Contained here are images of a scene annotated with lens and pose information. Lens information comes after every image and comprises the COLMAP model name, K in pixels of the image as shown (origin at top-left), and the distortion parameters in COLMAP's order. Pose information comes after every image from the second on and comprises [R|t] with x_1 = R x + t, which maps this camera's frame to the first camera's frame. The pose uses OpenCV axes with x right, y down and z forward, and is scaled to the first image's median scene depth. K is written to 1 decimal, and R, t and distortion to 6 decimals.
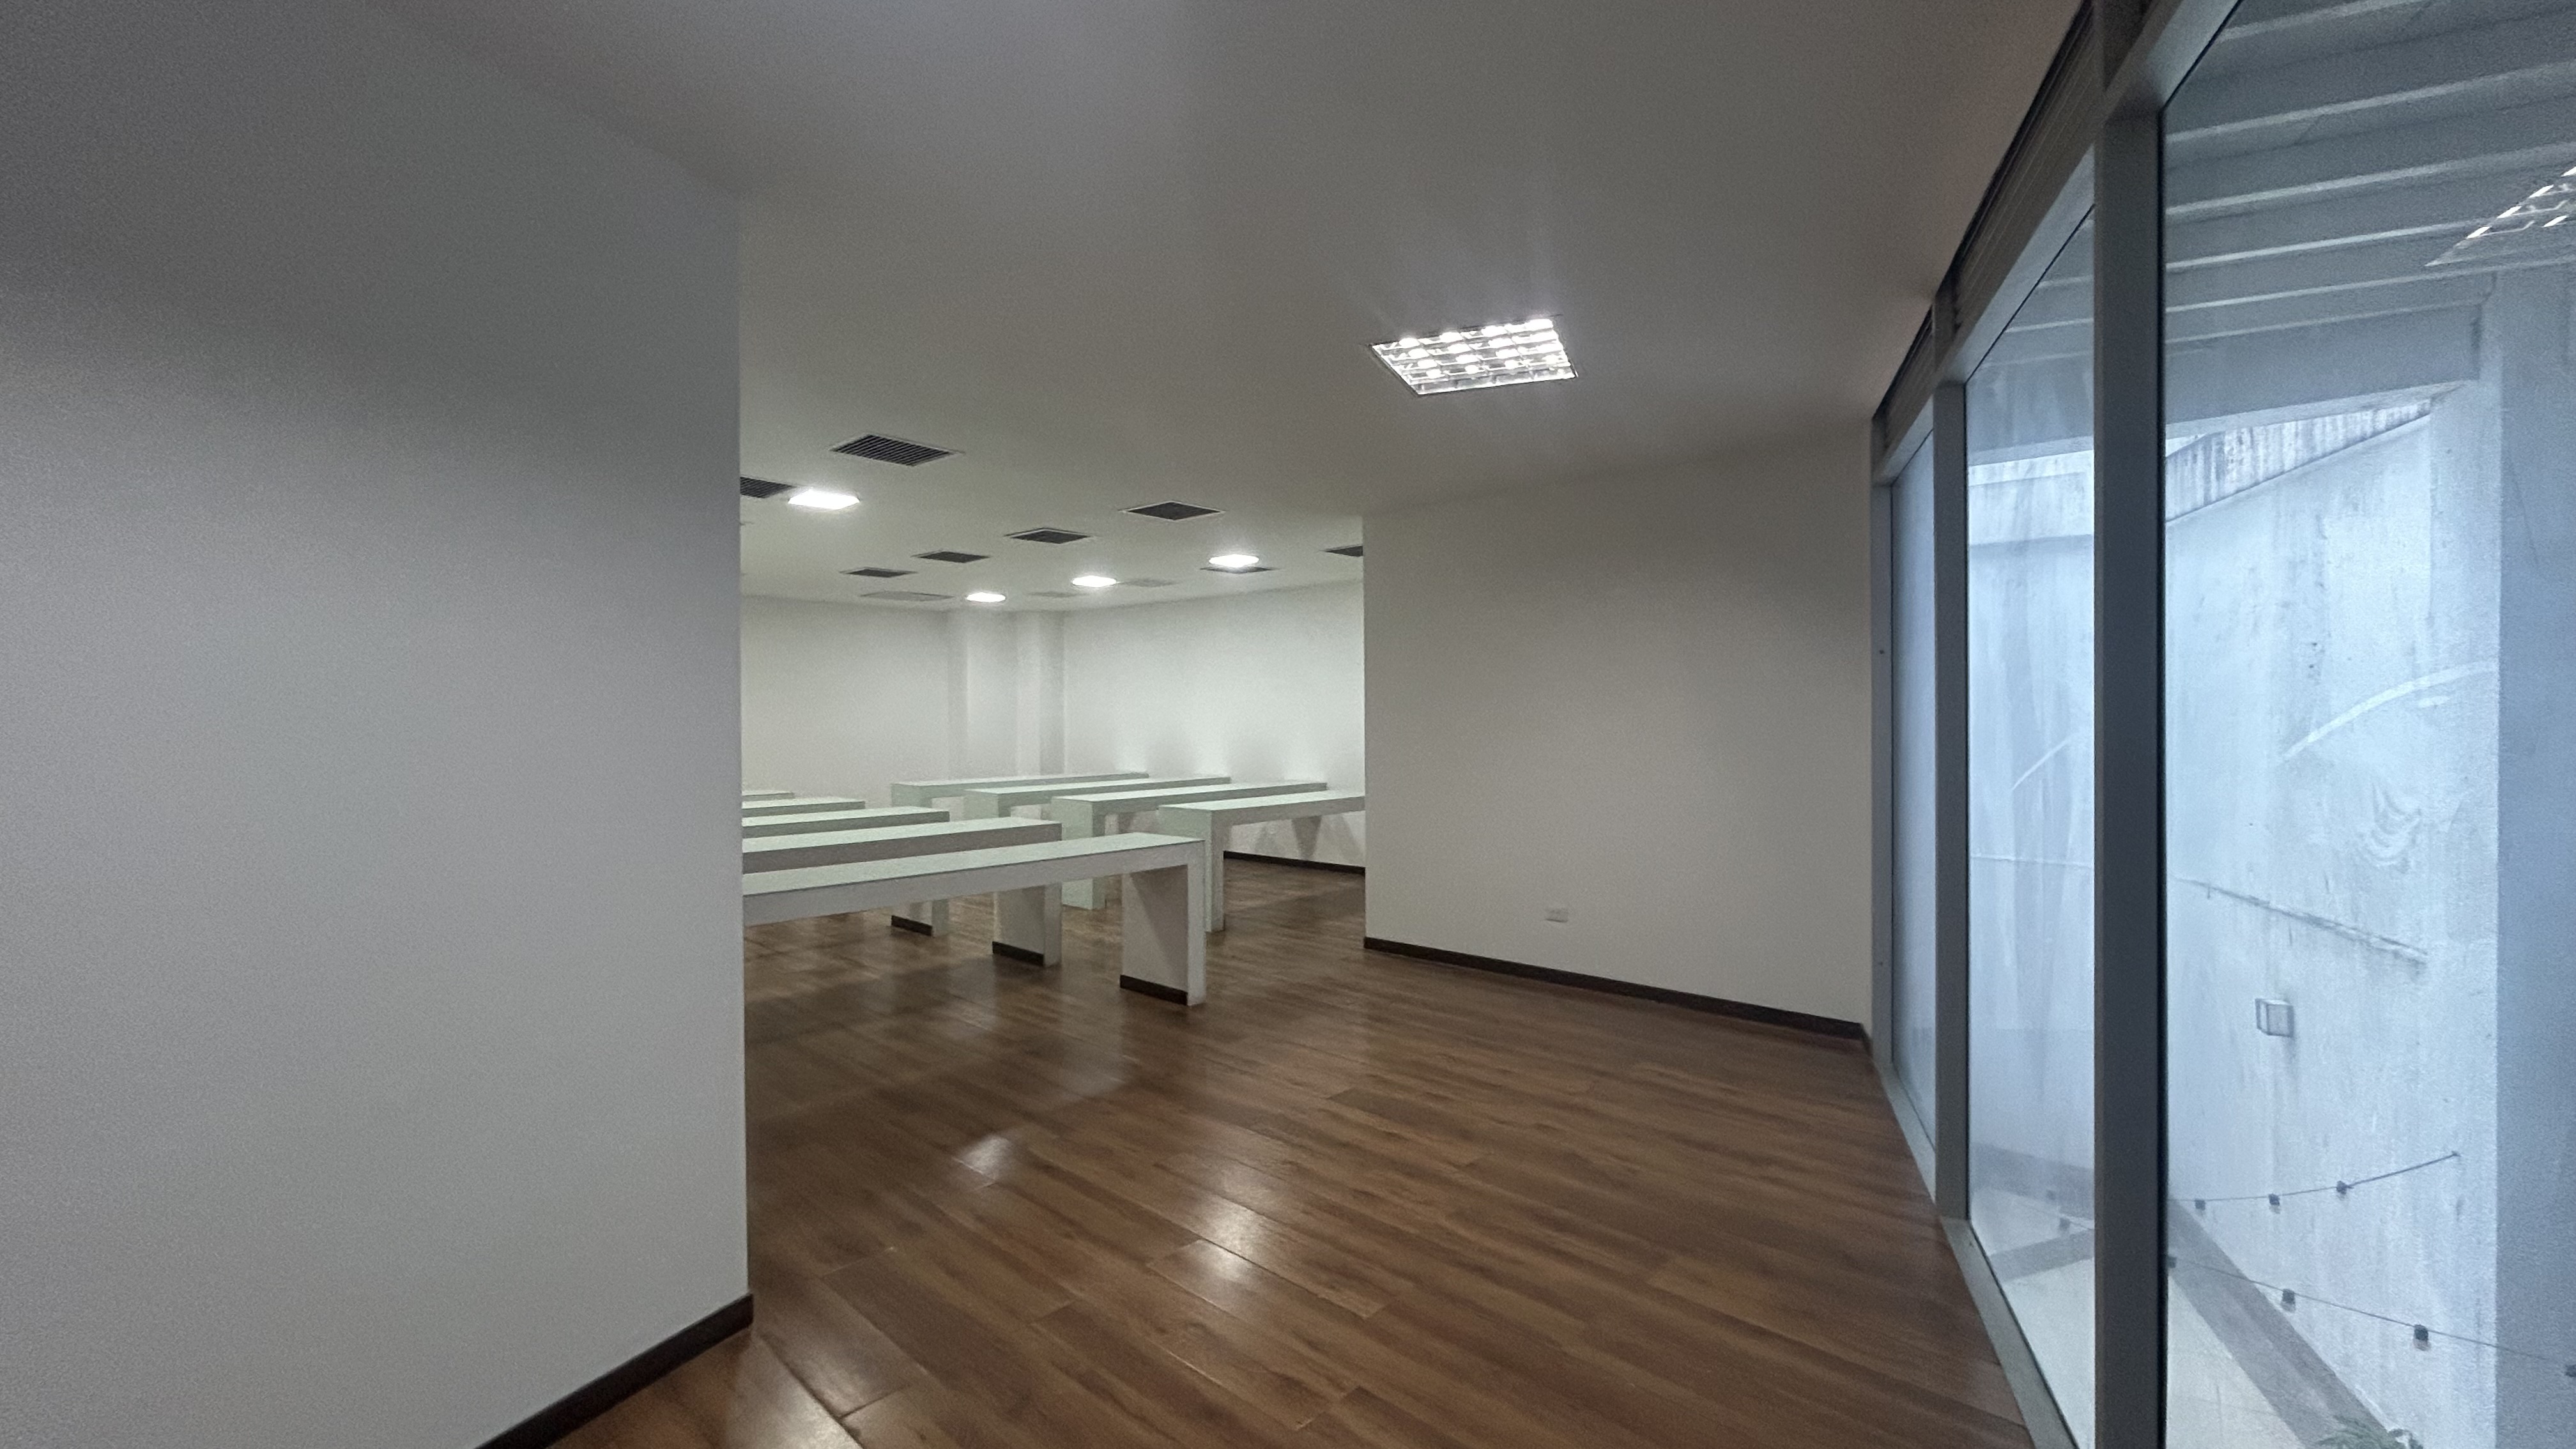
lens RADIAL K [[1045.4, 0, 1307.8], [0, 1045.4, 724.6], [0, 0, 1]] dist [-0.000041, -0.000573]
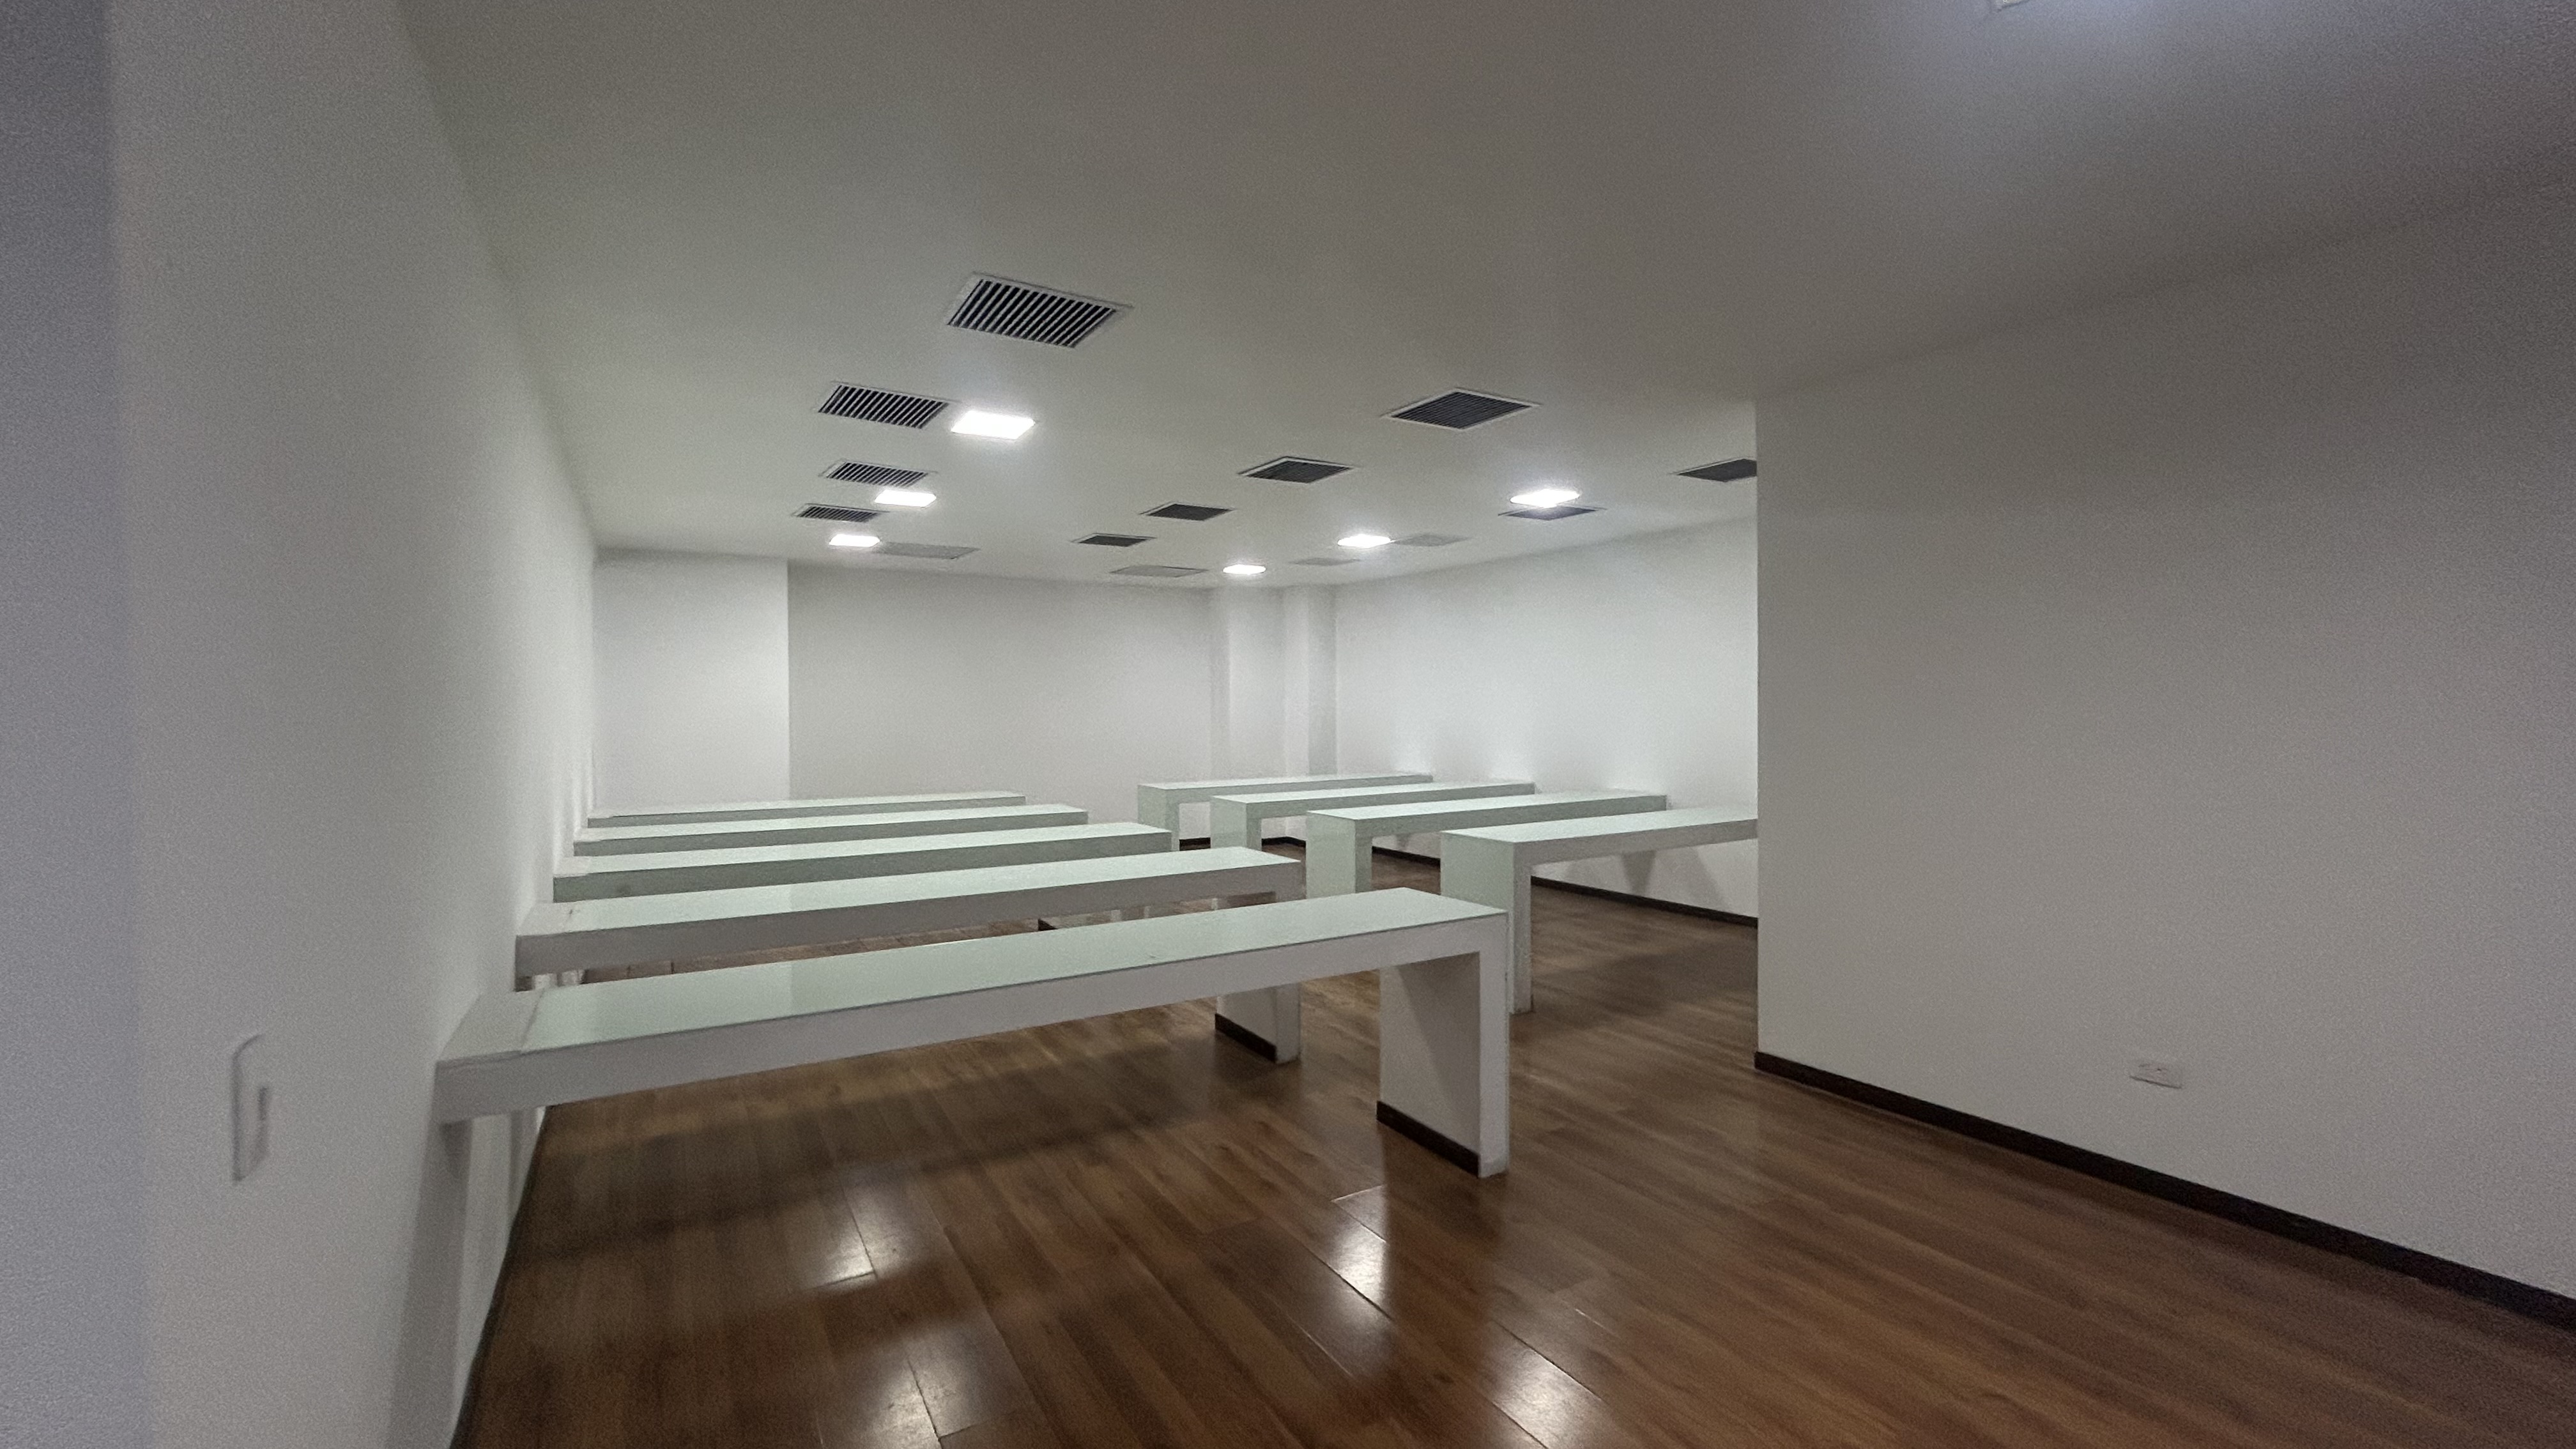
lens RADIAL K [[1045.4, 0, 1300.8], [0, 1045.4, 738.1], [0, 0, 1]] dist [-0.000041, -0.000573]
pose [[0.959592, 0.004738, -0.281354, -0.027941], [0.002158, 0.999705, 0.024196, -0.005378], [0.281386, -0.023826, 0.959299, 0.246904]]
